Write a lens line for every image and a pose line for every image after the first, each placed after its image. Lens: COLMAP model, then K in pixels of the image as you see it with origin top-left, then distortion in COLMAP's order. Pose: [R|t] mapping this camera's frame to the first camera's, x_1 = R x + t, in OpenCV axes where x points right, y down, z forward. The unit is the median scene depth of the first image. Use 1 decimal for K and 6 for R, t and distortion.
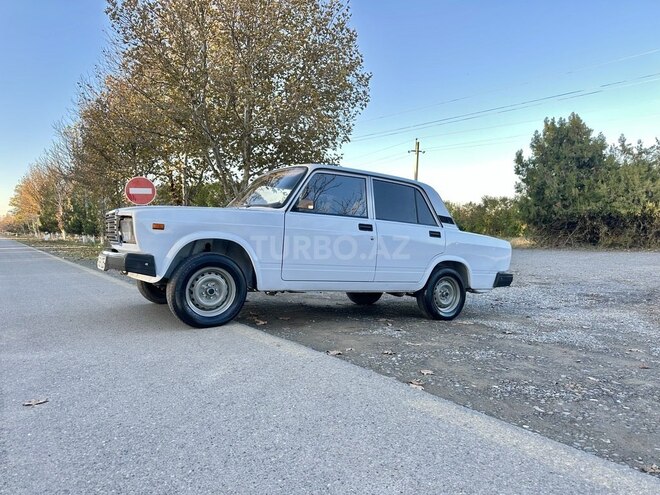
lens RADIAL K [[490.0, 0, 325.3], [0, 490.0, 240.5], [0, 0, 1]] dist [0.008500, -0.011933]
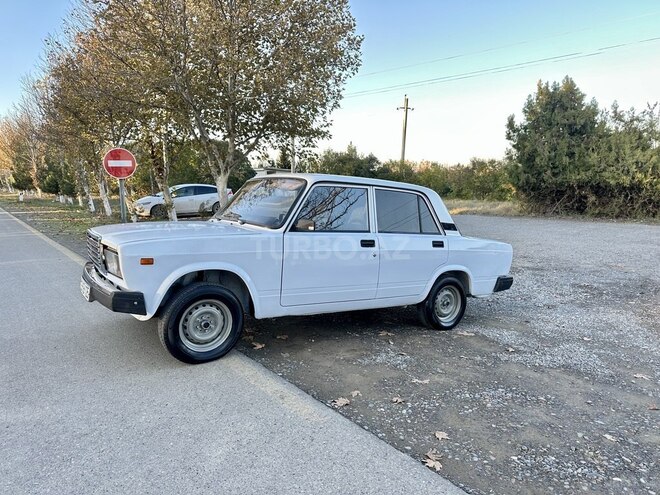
lens RADIAL K [[491.0, 0, 330.0], [0, 491.0, 247.5], [0, 0, 1]] dist [-0.002515, -0.002709]
pose [[0.999106, -0.001538, 0.042247, -0.010767], [-0.003213, 0.993682, 0.112183, -0.044386], [-0.042152, -0.112218, 0.992789, 0.022770]]
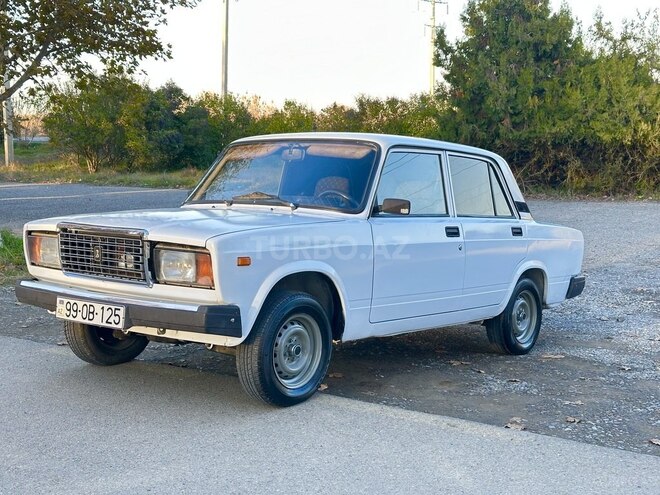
lens RADIAL K [[973.7, 0, 330.0], [0, 973.7, 247.5], [0, 0, 1]] dist [0.027863, 0.082795]
pose [[0.938922, -0.040150, 0.341780, -0.189288], [0.008454, 0.995562, 0.093725, -0.046918], [-0.344026, -0.085111, 0.935095, -0.069022]]
